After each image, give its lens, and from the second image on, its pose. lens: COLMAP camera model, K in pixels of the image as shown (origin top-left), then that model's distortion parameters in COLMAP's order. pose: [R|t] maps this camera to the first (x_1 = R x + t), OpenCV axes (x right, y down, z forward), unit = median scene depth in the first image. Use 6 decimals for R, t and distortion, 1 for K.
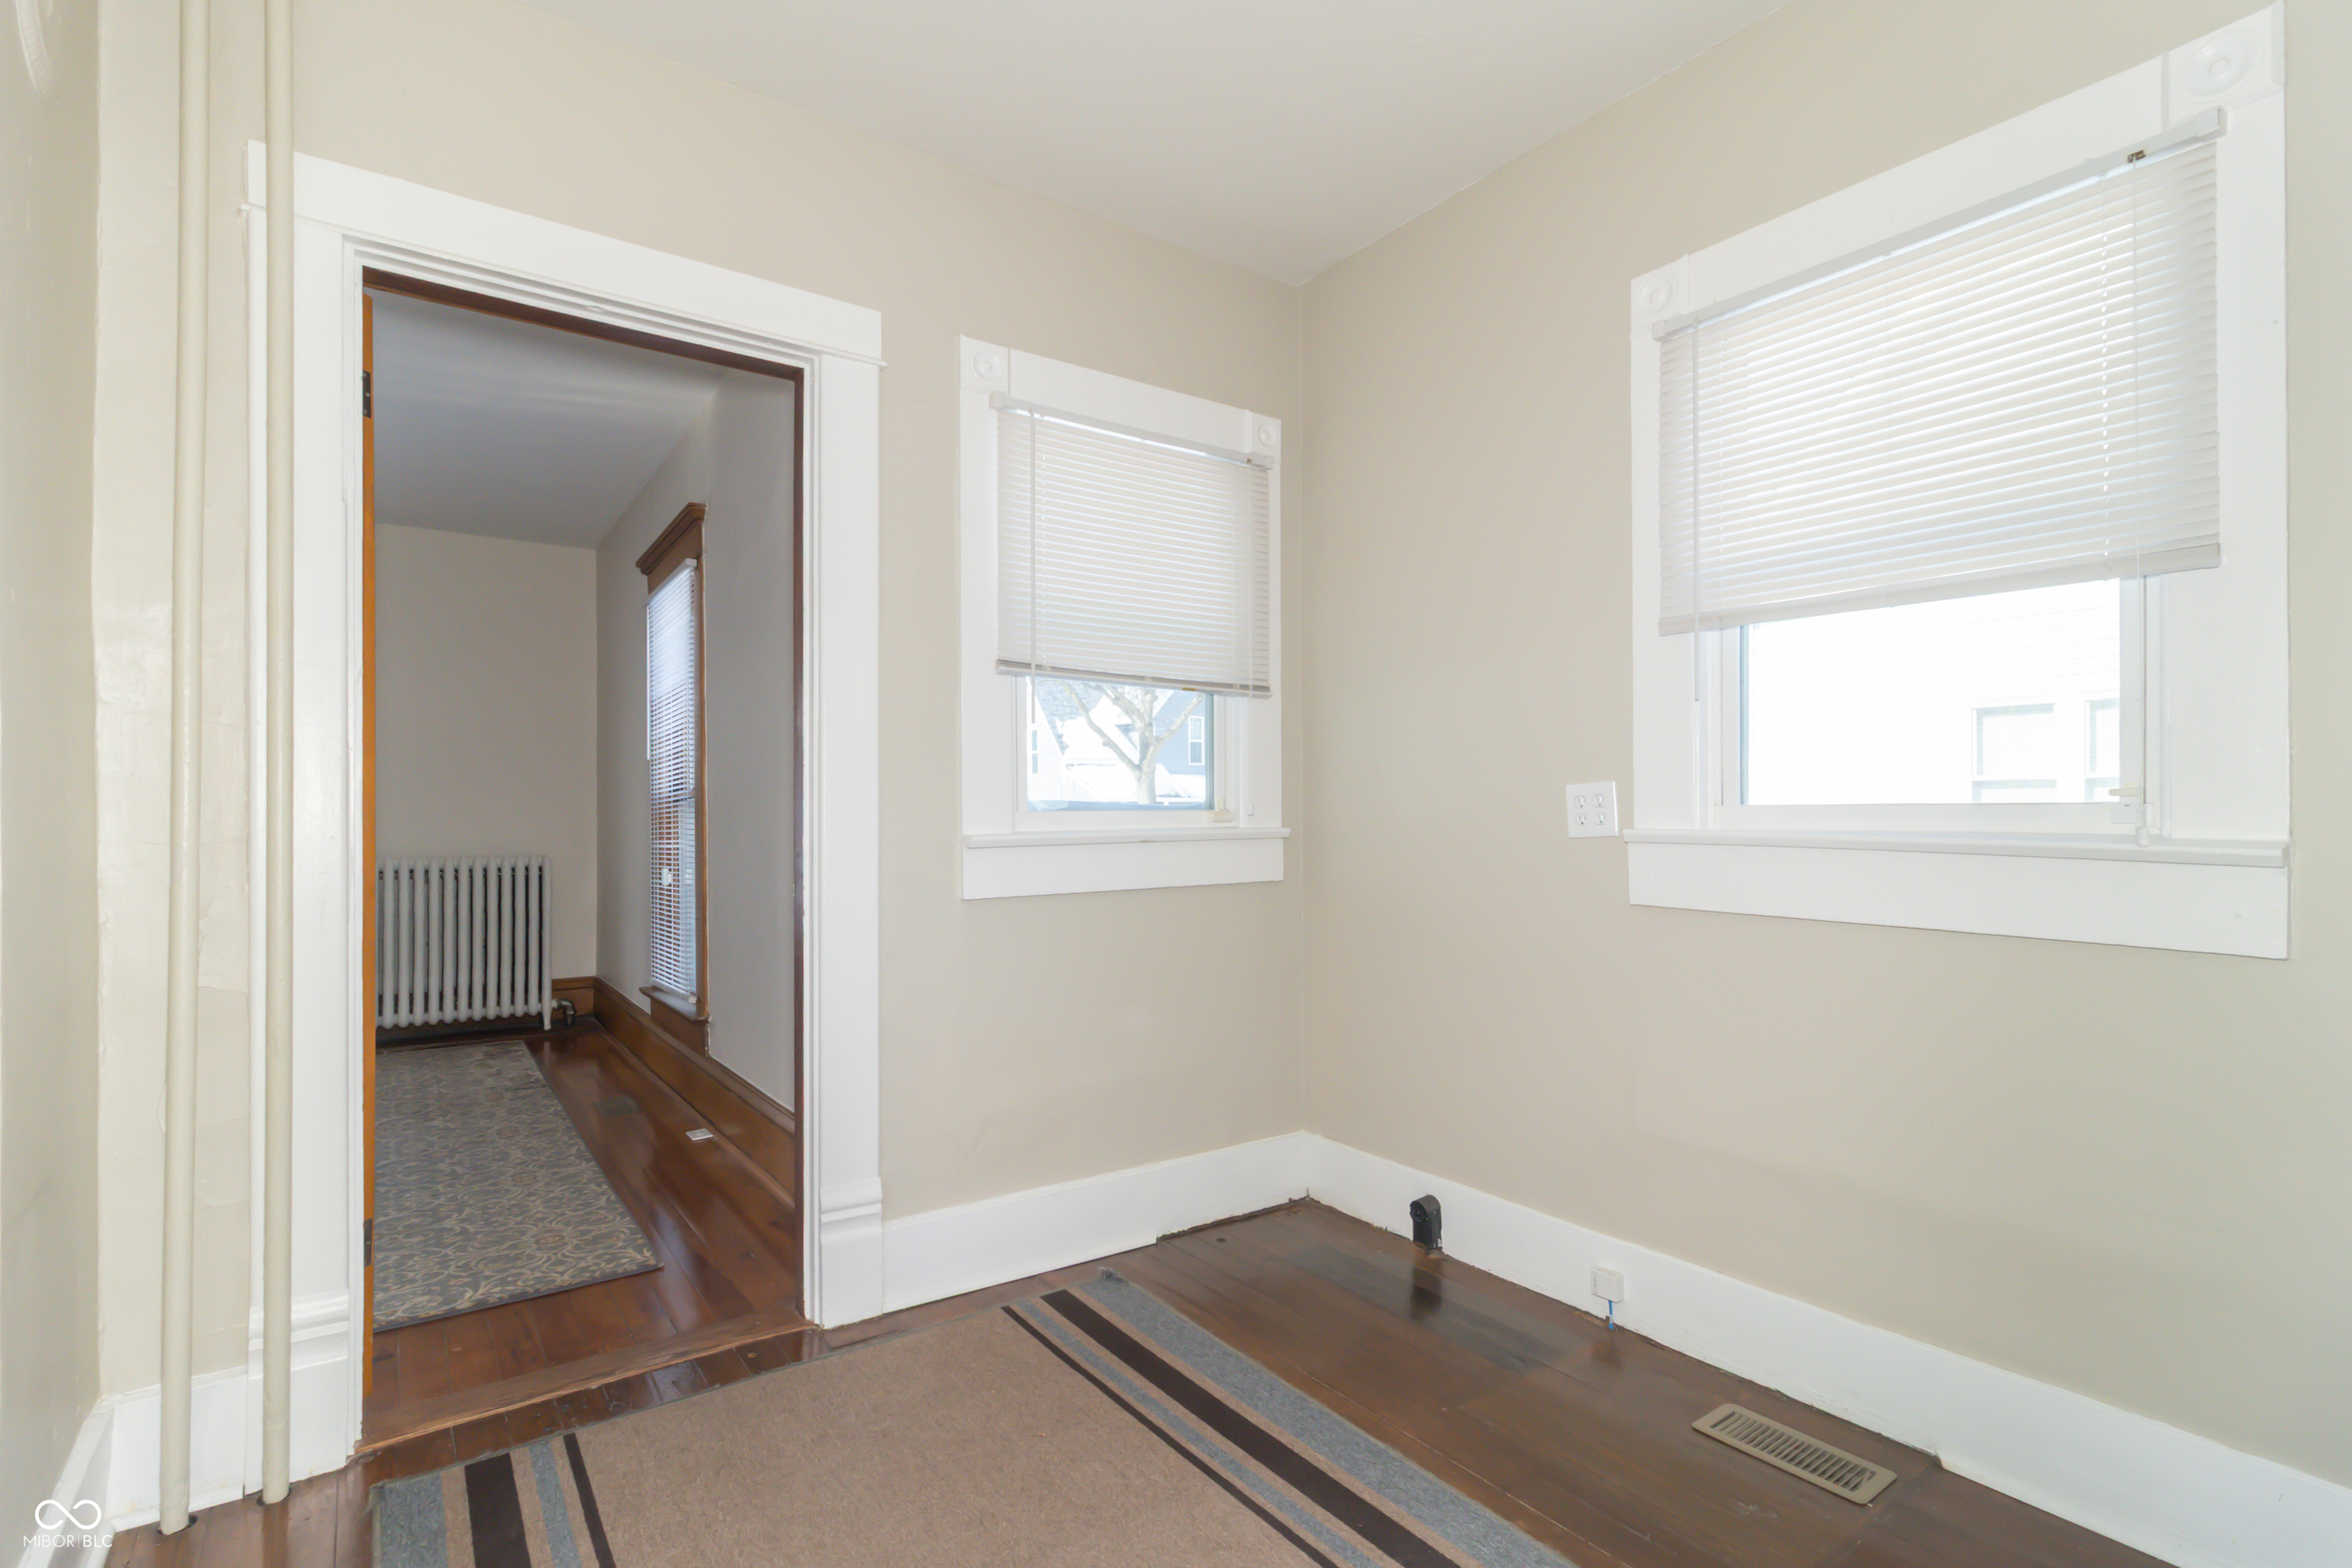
lens RADIAL K [[1117.2, 0, 1174.1], [0, 1117.2, 797.0], [0, 0, 1]] dist [0.009074, 0.000105]
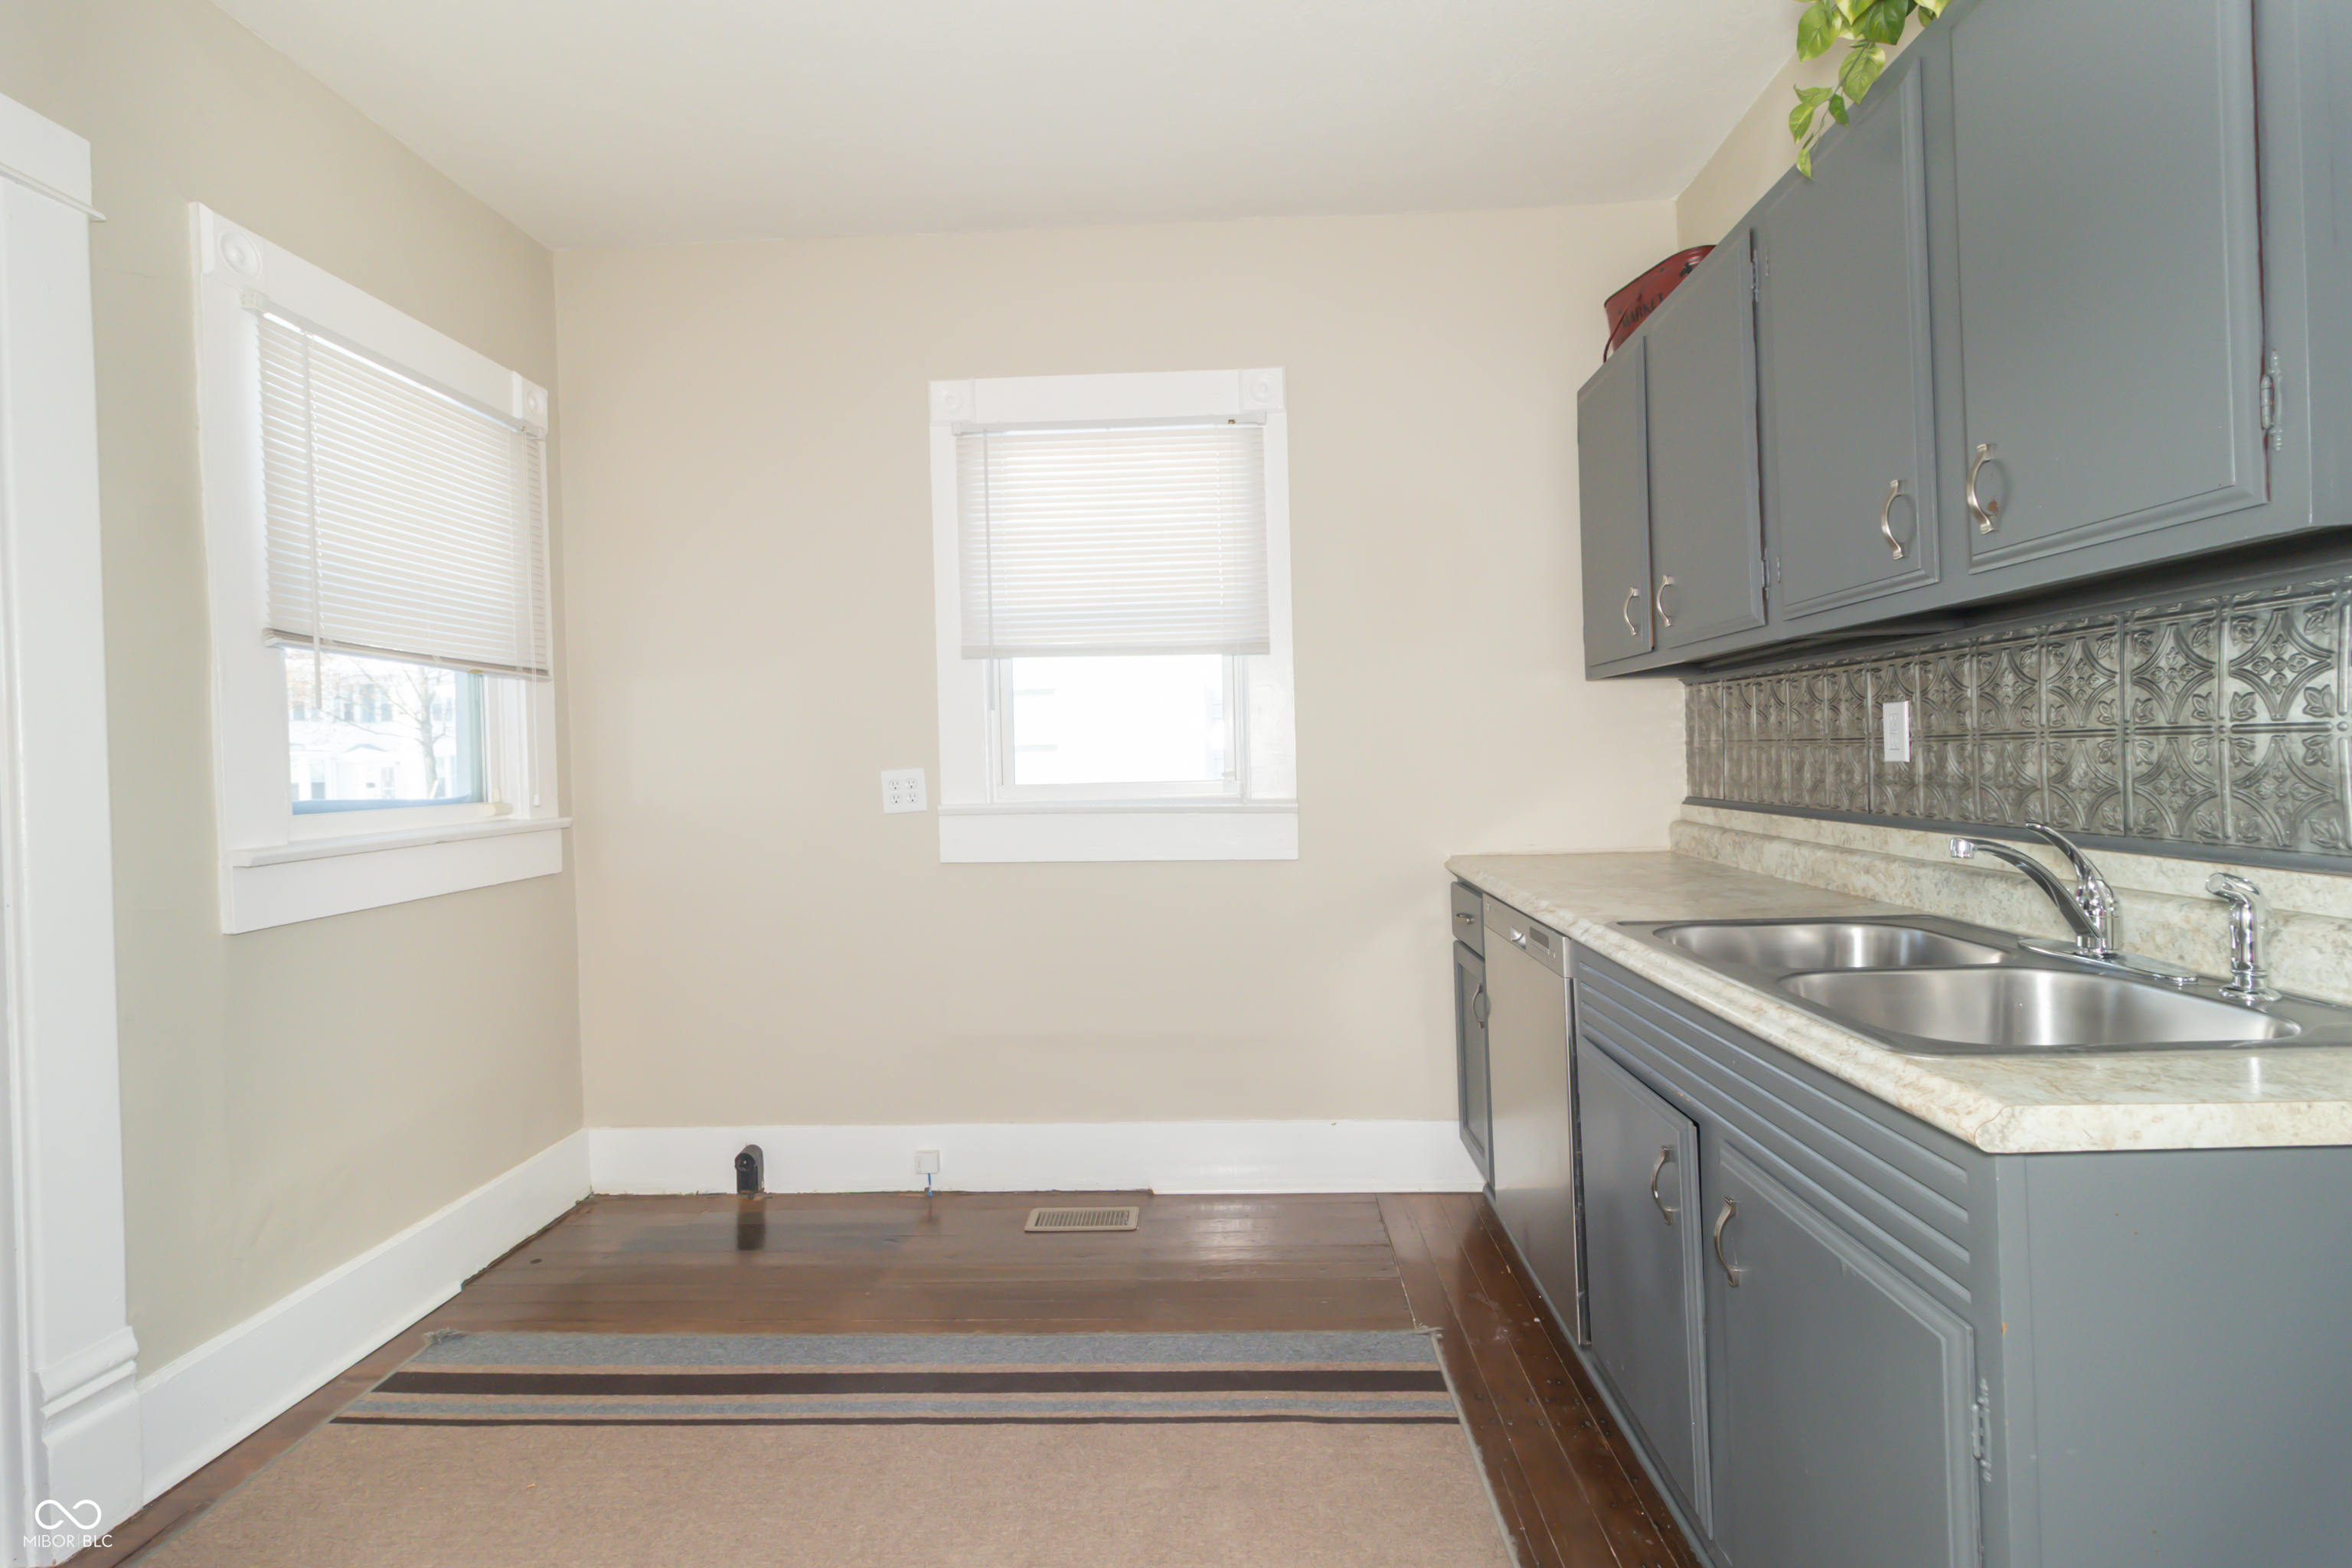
lens RADIAL K [[1106.5, 0, 1175.8], [0, 1106.5, 747.5], [0, 0, 1]] dist [0.015559, -0.000191]
pose [[0.609324, -0.004774, 0.792907, -0.415434], [0.010333, 0.999945, -0.001920, -0.031095], [-0.792854, 0.009363, 0.609339, -0.001070]]
